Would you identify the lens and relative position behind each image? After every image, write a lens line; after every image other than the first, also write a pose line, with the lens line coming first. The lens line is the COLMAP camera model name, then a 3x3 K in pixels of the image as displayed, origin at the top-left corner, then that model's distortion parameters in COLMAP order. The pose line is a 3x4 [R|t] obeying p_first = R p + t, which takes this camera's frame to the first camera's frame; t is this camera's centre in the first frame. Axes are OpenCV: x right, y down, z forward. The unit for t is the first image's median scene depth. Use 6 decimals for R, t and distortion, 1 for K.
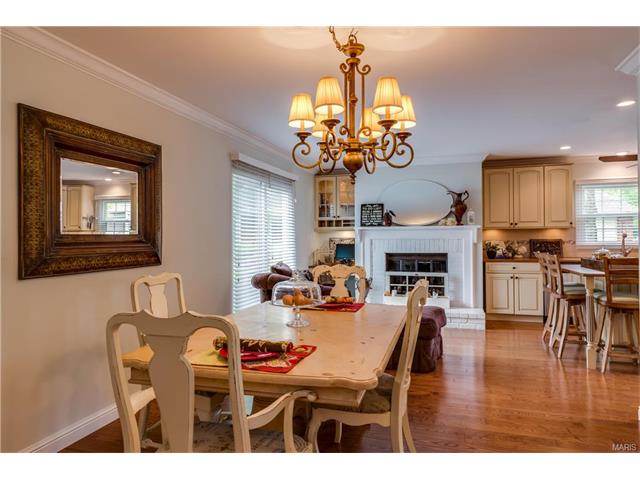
lens RADIAL K [[415.8, 0, 321.0], [0, 415.8, 235.0], [0, 0, 1]] dist [0.049659, -0.055701]
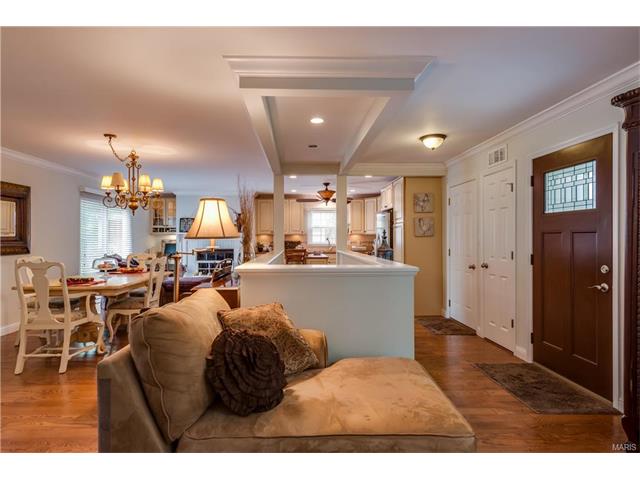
lens RADIAL K [[353.5, 0, 319.2], [0, 353.5, 237.1], [0, 0, 1]] dist [-0.001322, -0.001284]
pose [[0.939961, 0.007157, 0.341206, 0.195997], [-0.006458, 0.999974, -0.003185, -0.001818], [-0.341220, 0.000790, 0.939983, -0.620996]]
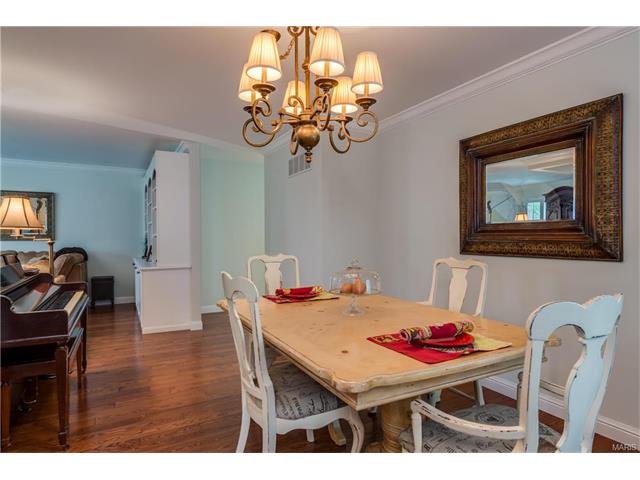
lens RADIAL K [[374.5, 0, 320.0], [0, 374.5, 240.0], [0, 0, 1]] dist [0.019323, -0.002146]
pose [[-0.710319, 0.019877, -0.703599, 0.322439], [0.010990, 0.999793, 0.017150, 0.012956], [0.703794, 0.004449, -0.710390, 0.820815]]
